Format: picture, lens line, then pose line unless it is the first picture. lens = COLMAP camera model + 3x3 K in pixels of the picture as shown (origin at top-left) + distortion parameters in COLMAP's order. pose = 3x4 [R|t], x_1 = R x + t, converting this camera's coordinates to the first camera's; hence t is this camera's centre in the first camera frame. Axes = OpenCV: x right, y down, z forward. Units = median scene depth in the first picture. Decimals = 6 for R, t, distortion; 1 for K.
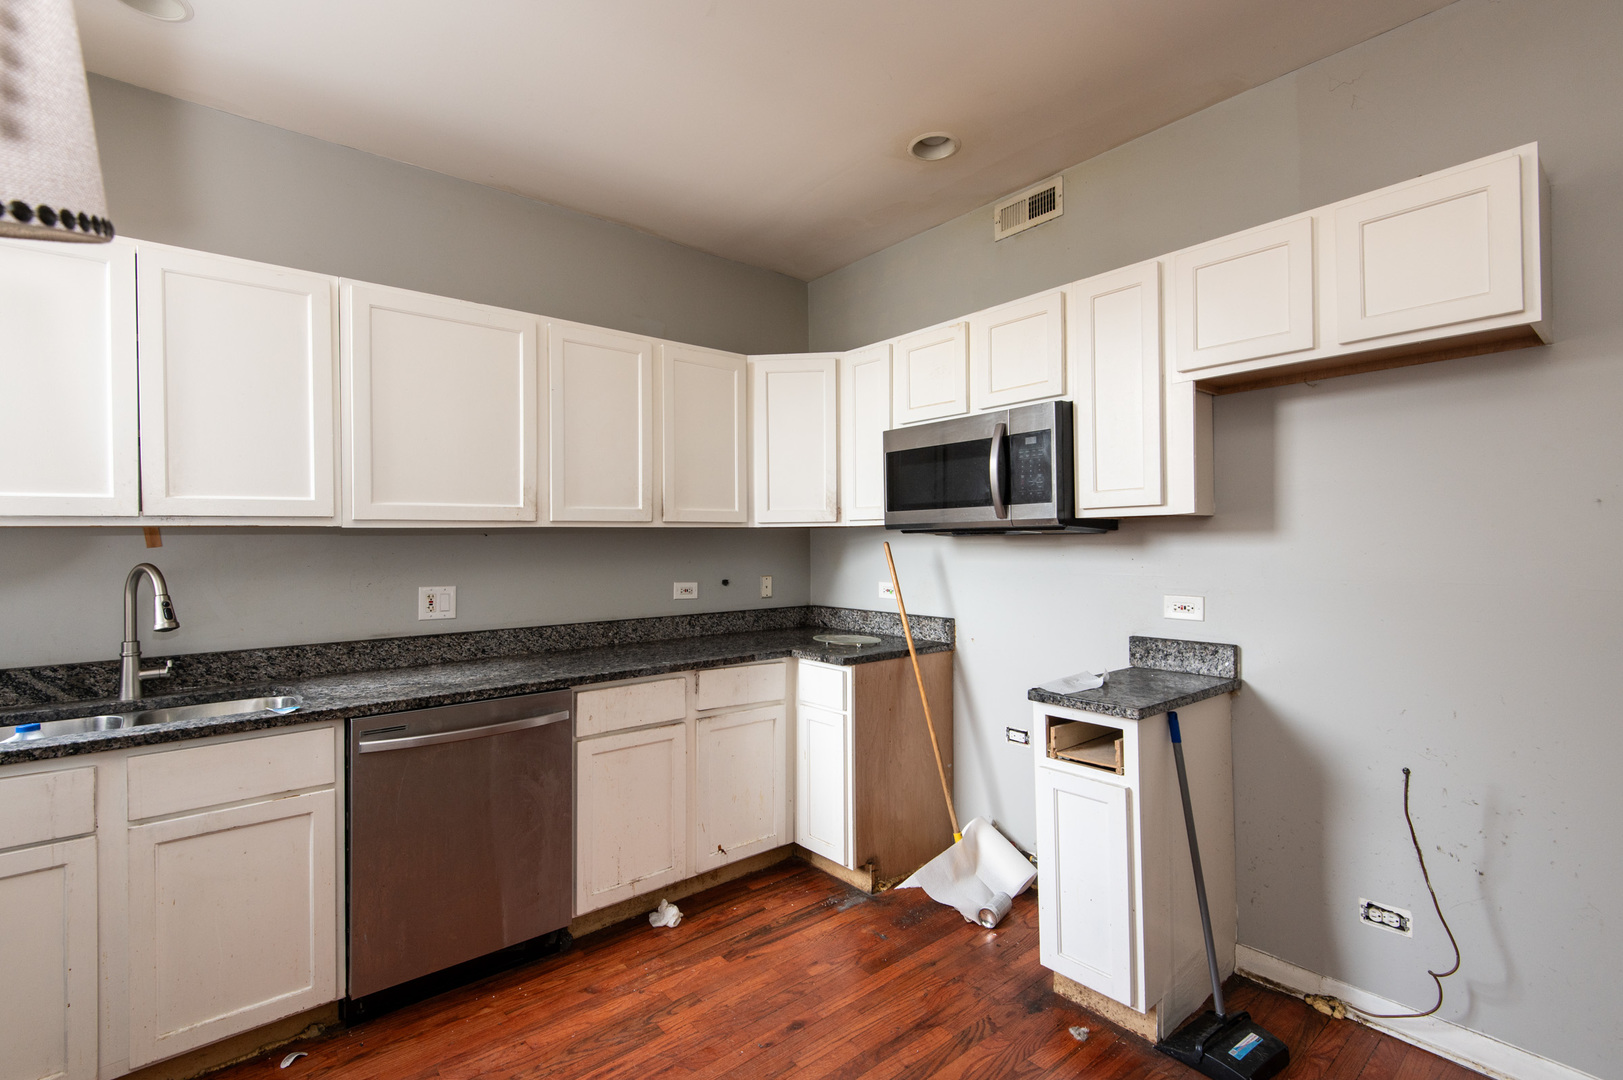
lens RADIAL K [[723.1, 0, 811.5], [0, 723.1, 540.0], [0, 0, 1]] dist [-0.002421, -0.000764]
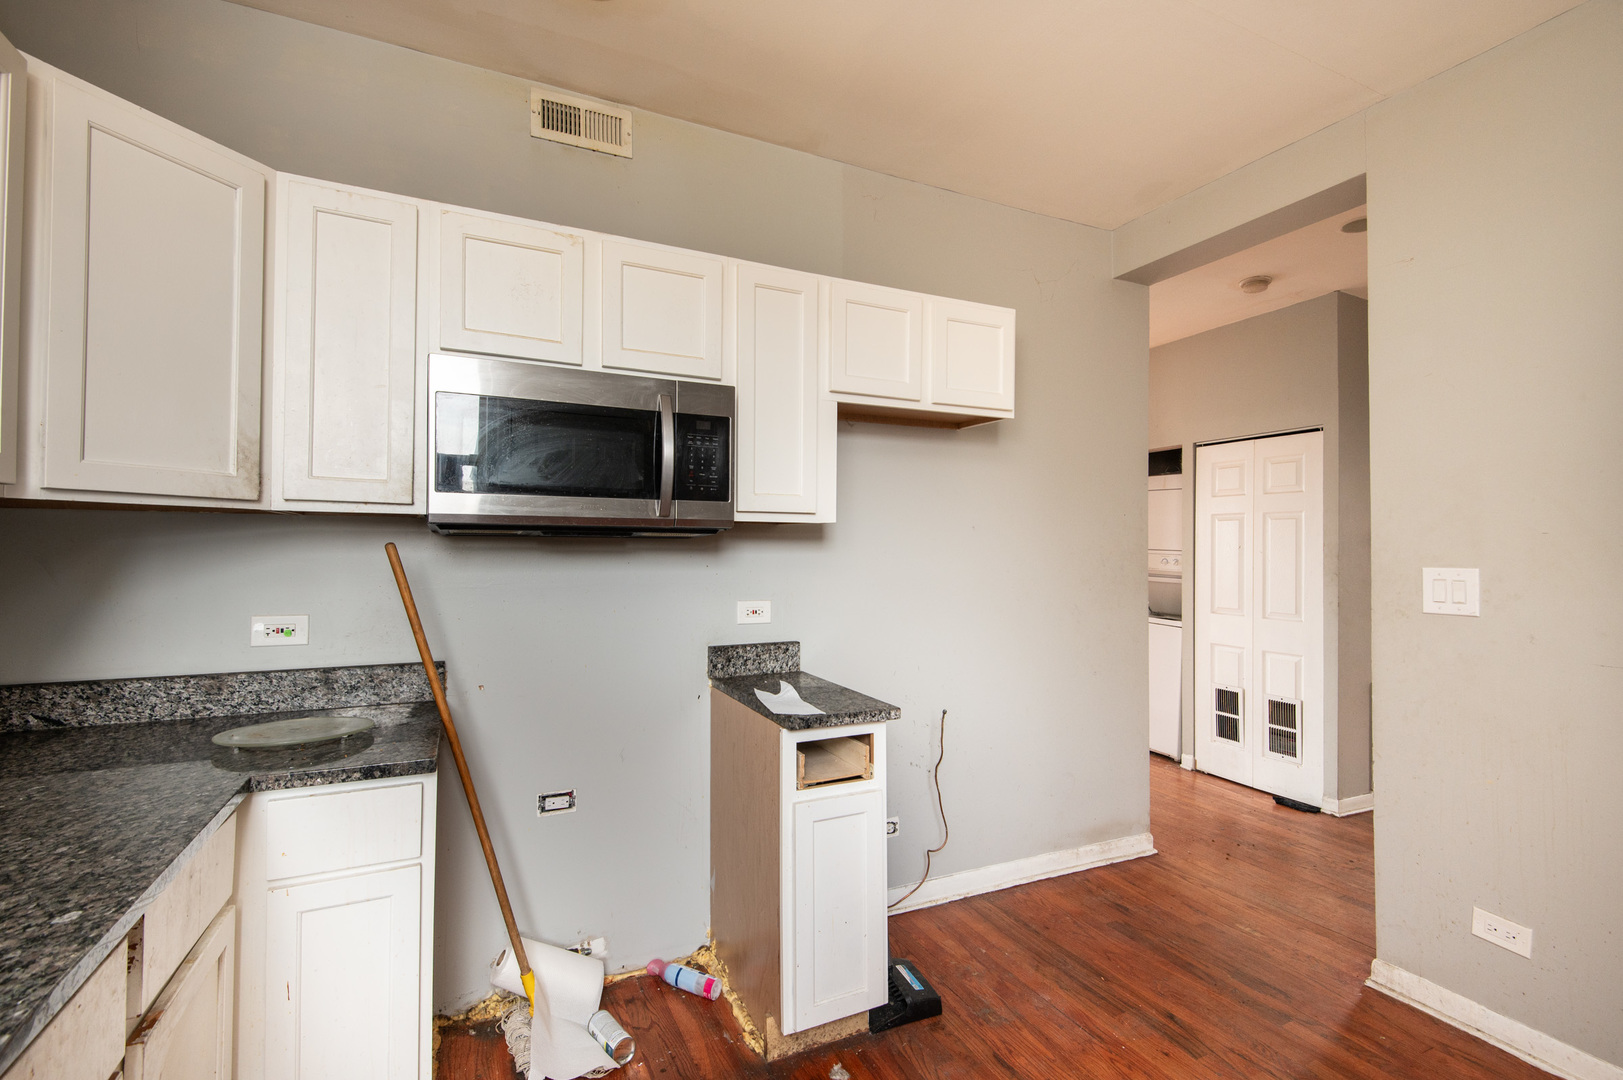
lens RADIAL K [[739.8, 0, 811.5], [0, 739.8, 540.0], [0, 0, 1]] dist [0.025322, -0.000338]
pose [[0.252054, 0.022052, 0.967462, -0.485480], [-0.011273, 0.999739, -0.019850, 0.010764], [-0.967647, -0.005903, 0.252237, 0.647975]]
